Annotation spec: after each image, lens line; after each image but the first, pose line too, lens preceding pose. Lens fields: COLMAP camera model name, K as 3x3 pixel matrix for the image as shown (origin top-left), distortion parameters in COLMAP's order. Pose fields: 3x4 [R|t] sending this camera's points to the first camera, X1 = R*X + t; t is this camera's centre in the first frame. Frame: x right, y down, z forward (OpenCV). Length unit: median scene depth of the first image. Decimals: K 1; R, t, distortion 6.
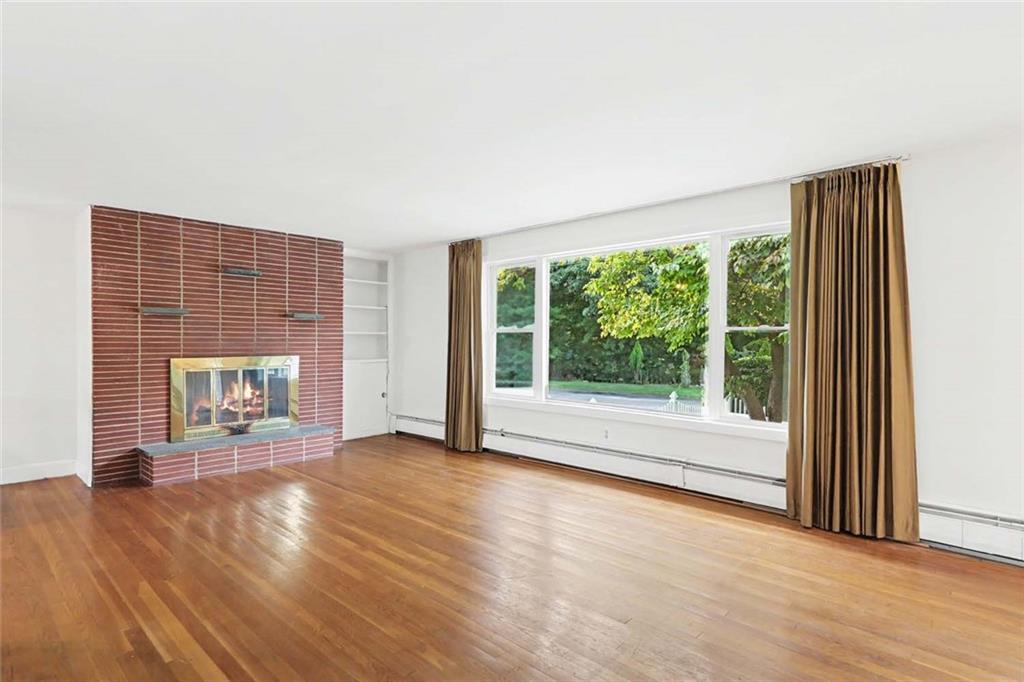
lens RADIAL K [[517.6, 0, 507.3], [0, 517.6, 337.7], [0, 0, 1]] dist [-0.000122, -0.000050]
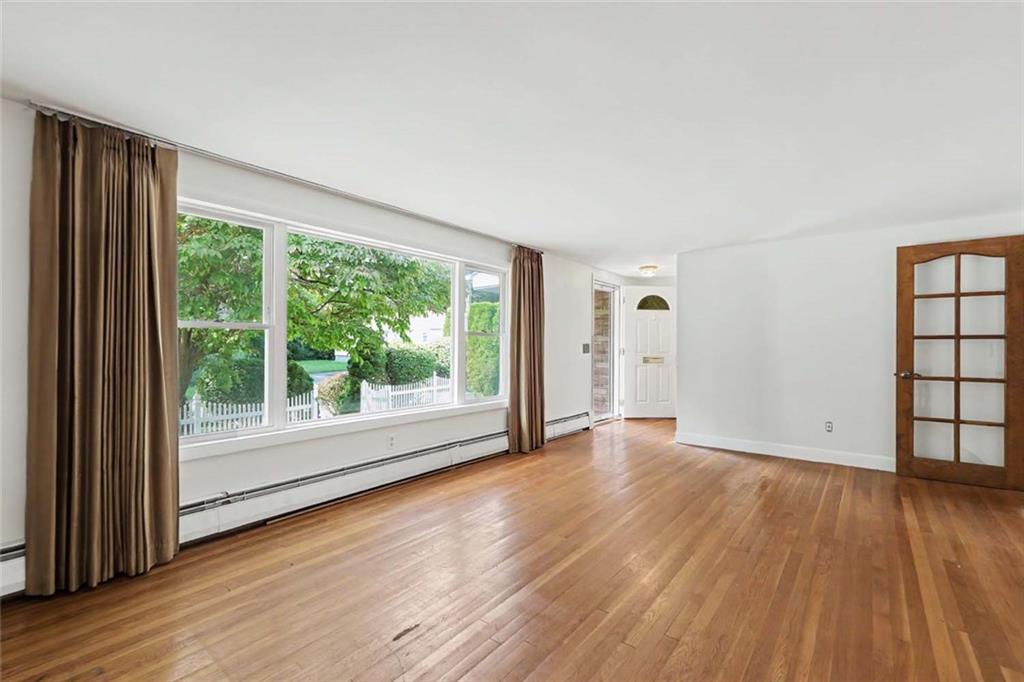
lens RADIAL K [[445.3, 0, 515.4], [0, 445.3, 345.3], [0, 0, 1]] dist [0.001870, 0.000442]
pose [[-0.074884, -0.006065, 0.997174, -0.817290], [-0.007775, 0.999955, 0.005498, 0.007140], [-0.997162, -0.007342, -0.074927, 1.084762]]
